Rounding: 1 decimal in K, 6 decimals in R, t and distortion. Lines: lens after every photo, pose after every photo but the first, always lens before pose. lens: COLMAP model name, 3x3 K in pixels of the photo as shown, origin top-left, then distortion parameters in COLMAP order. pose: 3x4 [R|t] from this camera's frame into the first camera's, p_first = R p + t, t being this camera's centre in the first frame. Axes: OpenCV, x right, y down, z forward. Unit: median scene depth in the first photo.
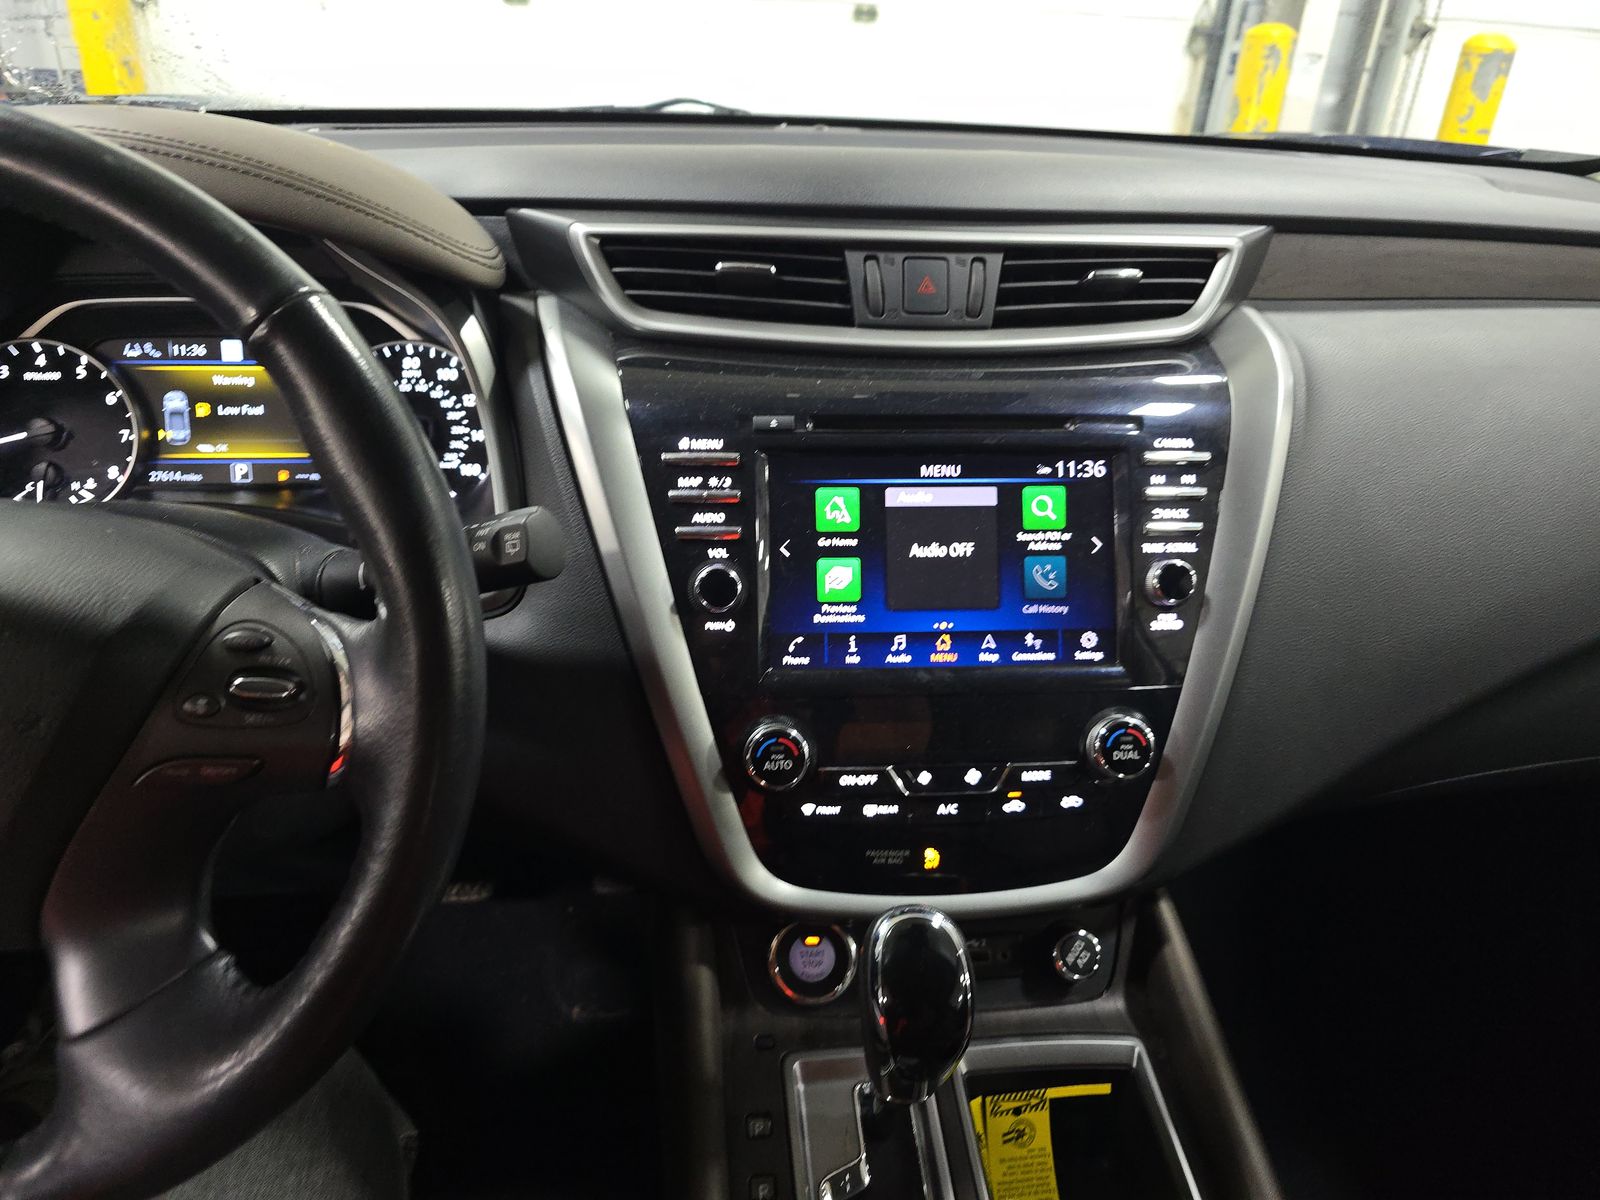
lens RADIAL K [[1073.0, 0, 768.3], [0, 1073.0, 616.9], [0, 0, 1]] dist [0.036125, -0.054452]
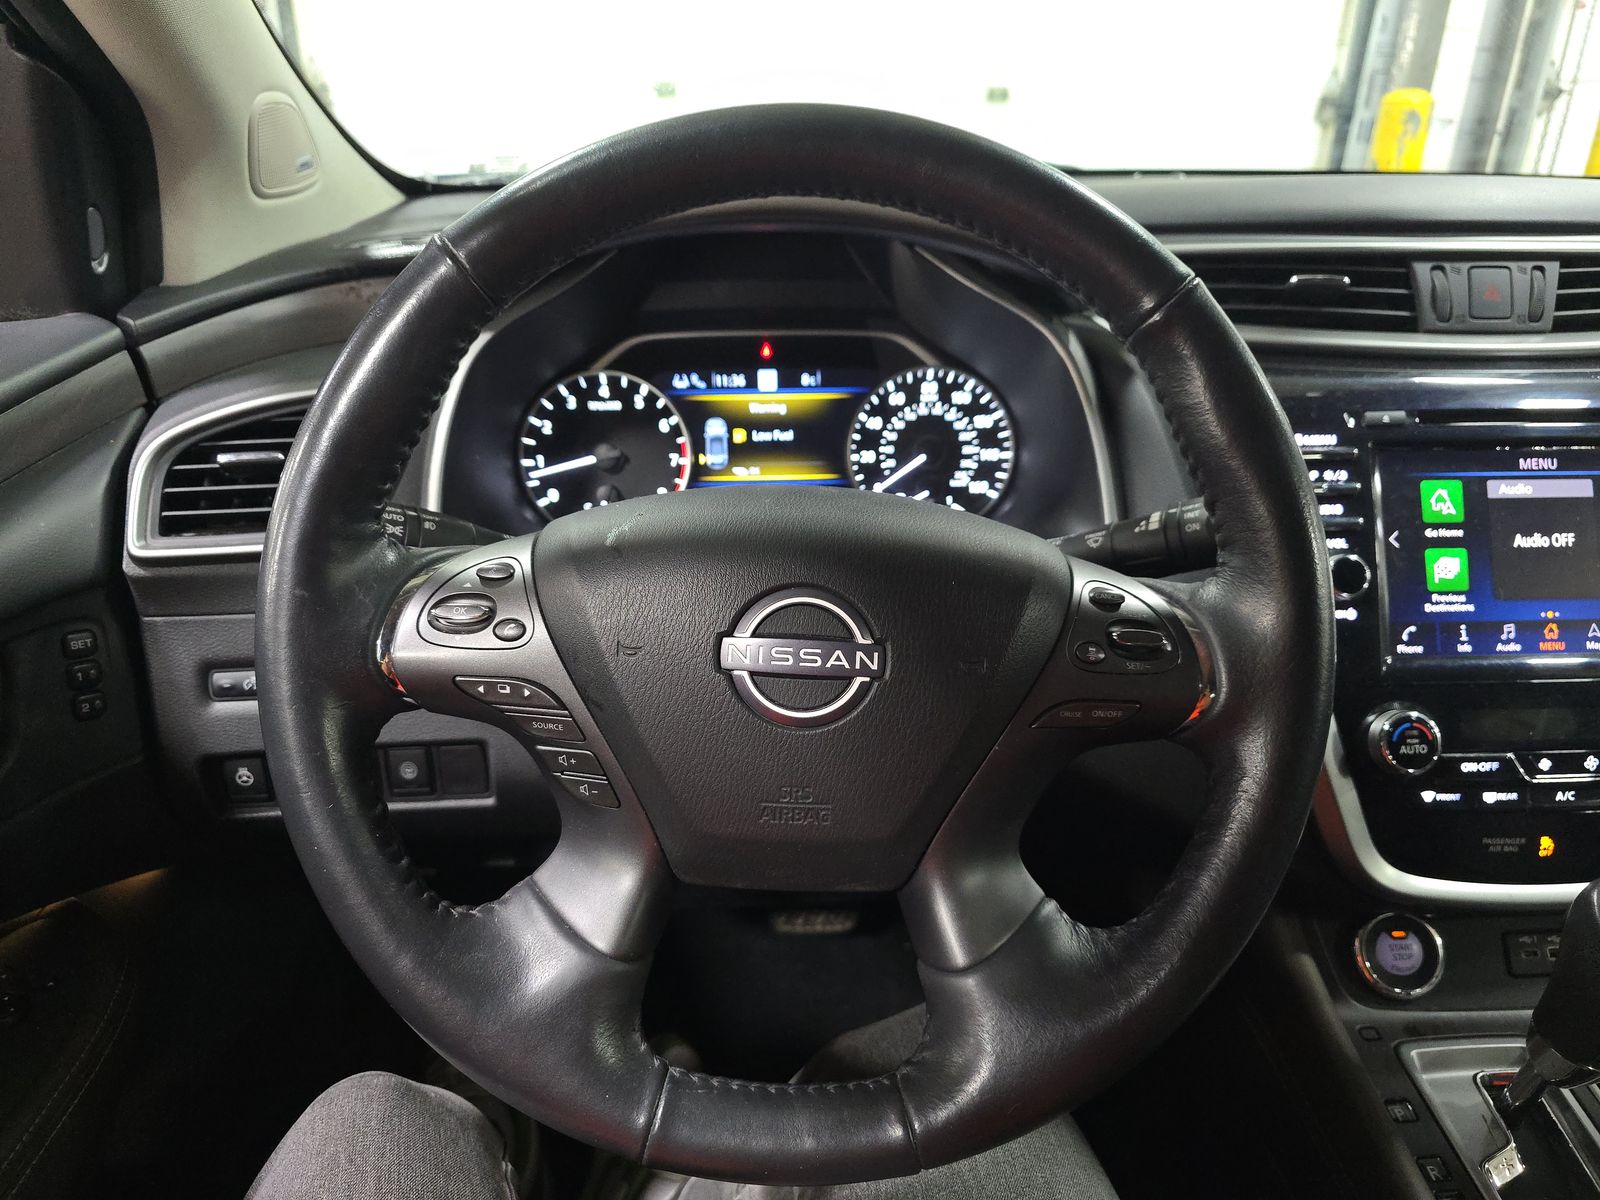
lens RADIAL K [[1073.0, 0, 788.3], [0, 1073.0, 616.9], [0, 0, 1]] dist [0.036125, -0.054452]
pose [[0.997853, -0.011219, -0.064526, -0.461804], [0.006665, 0.997499, -0.070366, 0.072952], [0.065154, 0.069785, 0.995432, -0.057750]]
